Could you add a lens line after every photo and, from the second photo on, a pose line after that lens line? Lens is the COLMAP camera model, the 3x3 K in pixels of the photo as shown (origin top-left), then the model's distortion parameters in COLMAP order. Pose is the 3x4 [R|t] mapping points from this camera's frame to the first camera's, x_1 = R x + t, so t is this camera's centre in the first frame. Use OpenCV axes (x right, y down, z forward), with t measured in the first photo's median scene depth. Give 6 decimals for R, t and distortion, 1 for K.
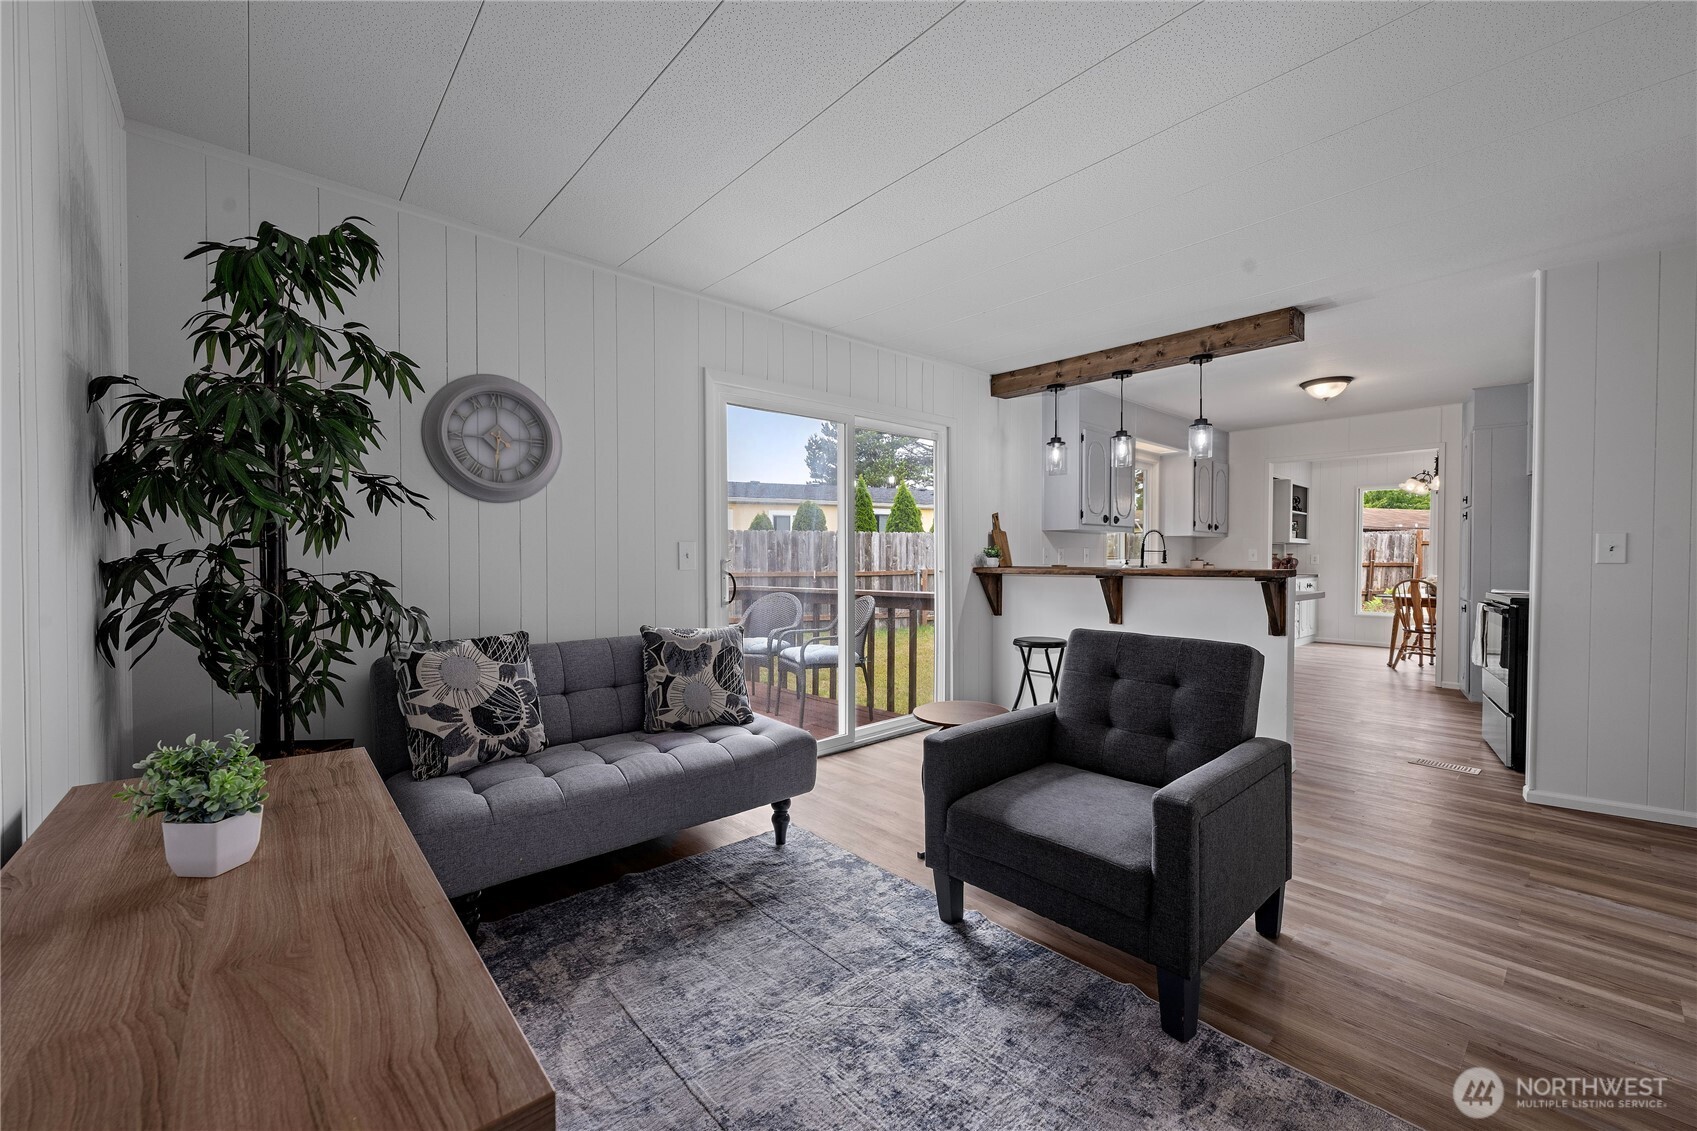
lens RADIAL K [[670.2, 0, 845.6], [0, 670.2, 568.9], [0, 0, 1]] dist [-0.001172, -0.000117]
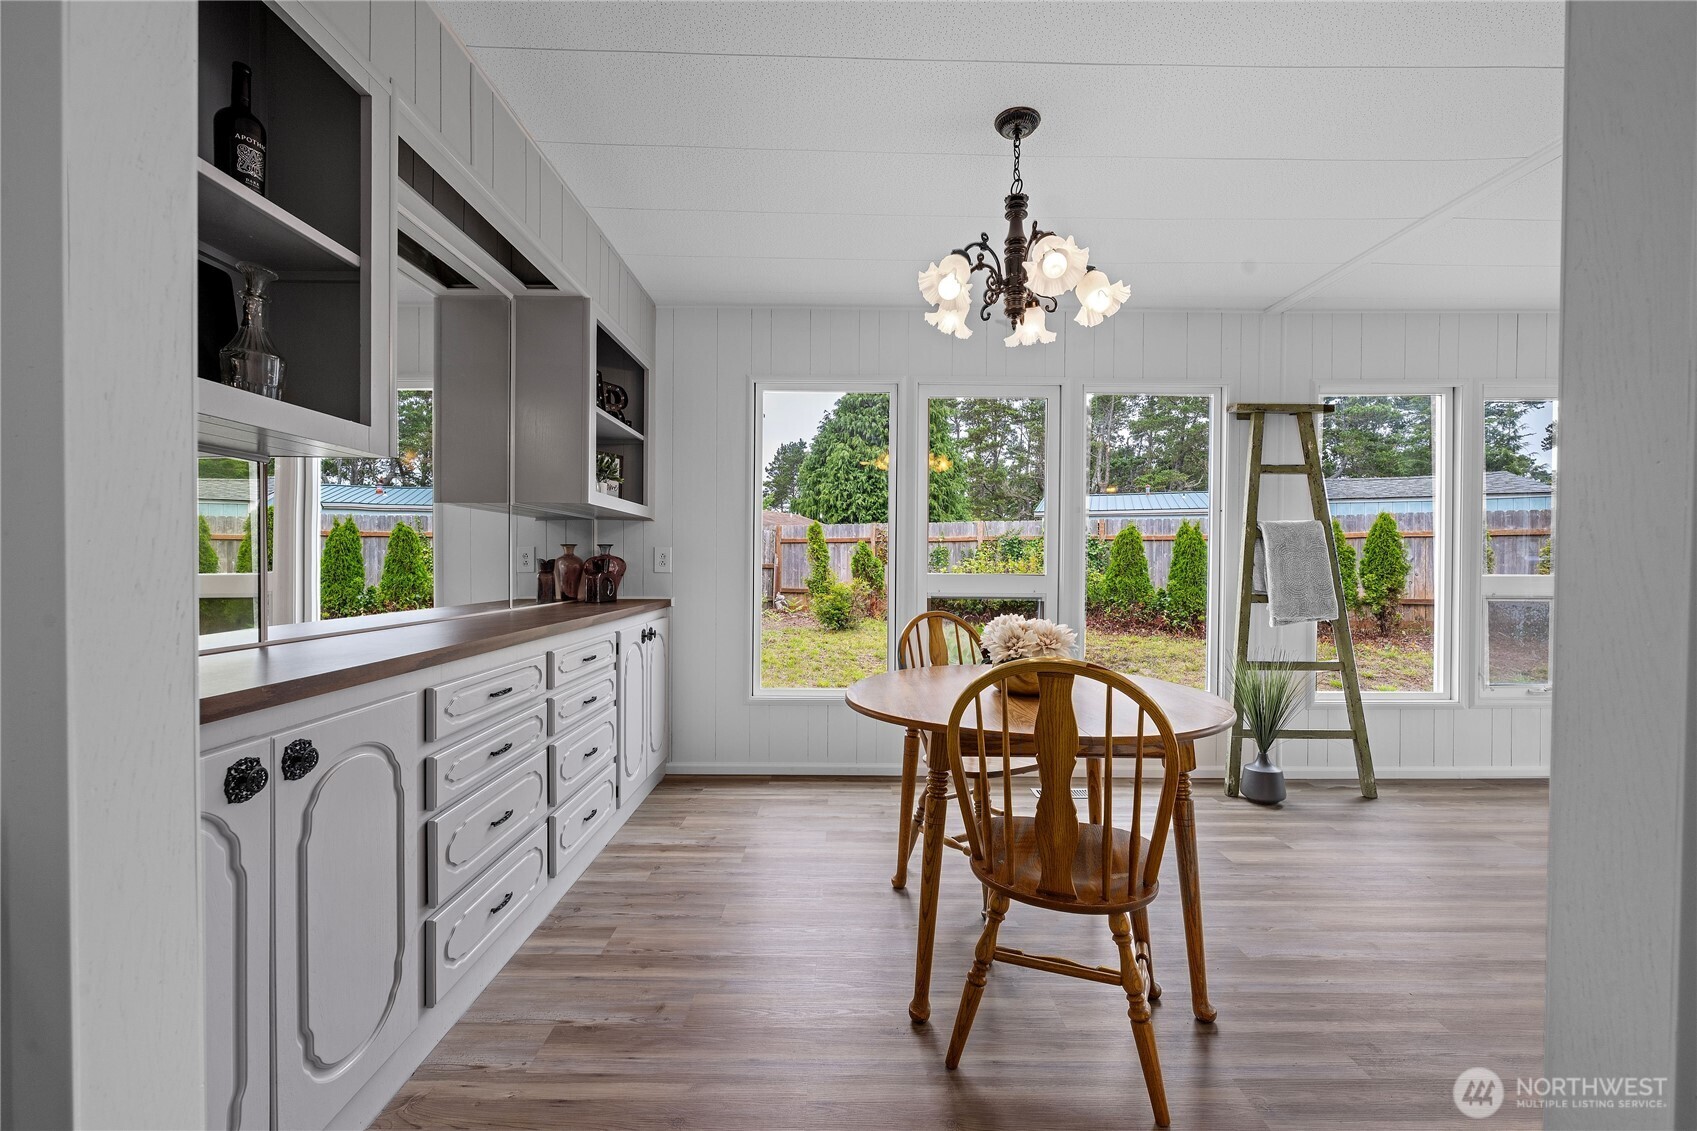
lens RADIAL K [[710.5, 0, 853.2], [0, 710.5, 568.1], [0, 0, 1]] dist [-0.000431, -0.000061]
pose [[0.659489, -0.006518, 0.751686, 0.636011], [0.008865, 0.999960, 0.000893, -0.012172], [-0.751662, 0.006075, 0.659521, 0.885715]]
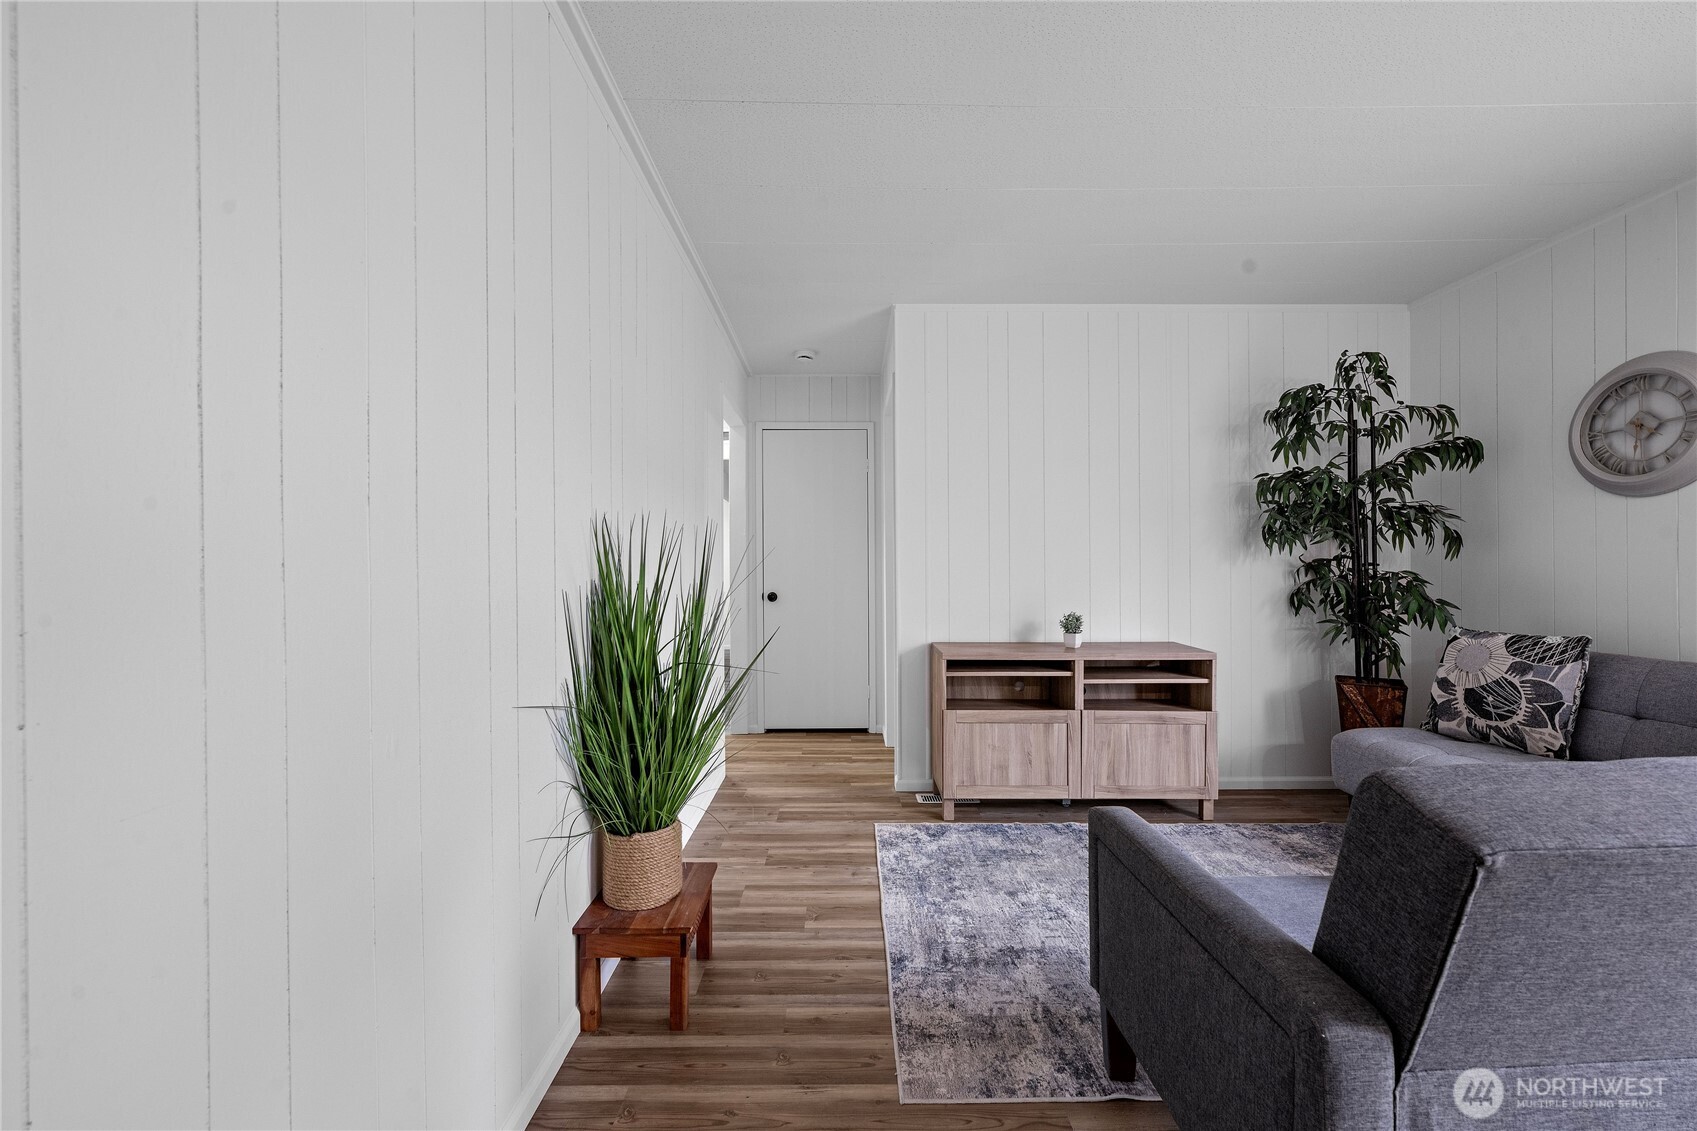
lens RADIAL K [[670.2, 0, 845.6], [0, 670.2, 568.9], [0, 0, 1]] dist [-0.001172, -0.000117]
pose [[-0.658856, 0.005824, -0.752246, 0.344757], [-0.001080, 0.999962, 0.008688, -0.003457], [0.752268, 0.006537, -0.658825, 0.315438]]
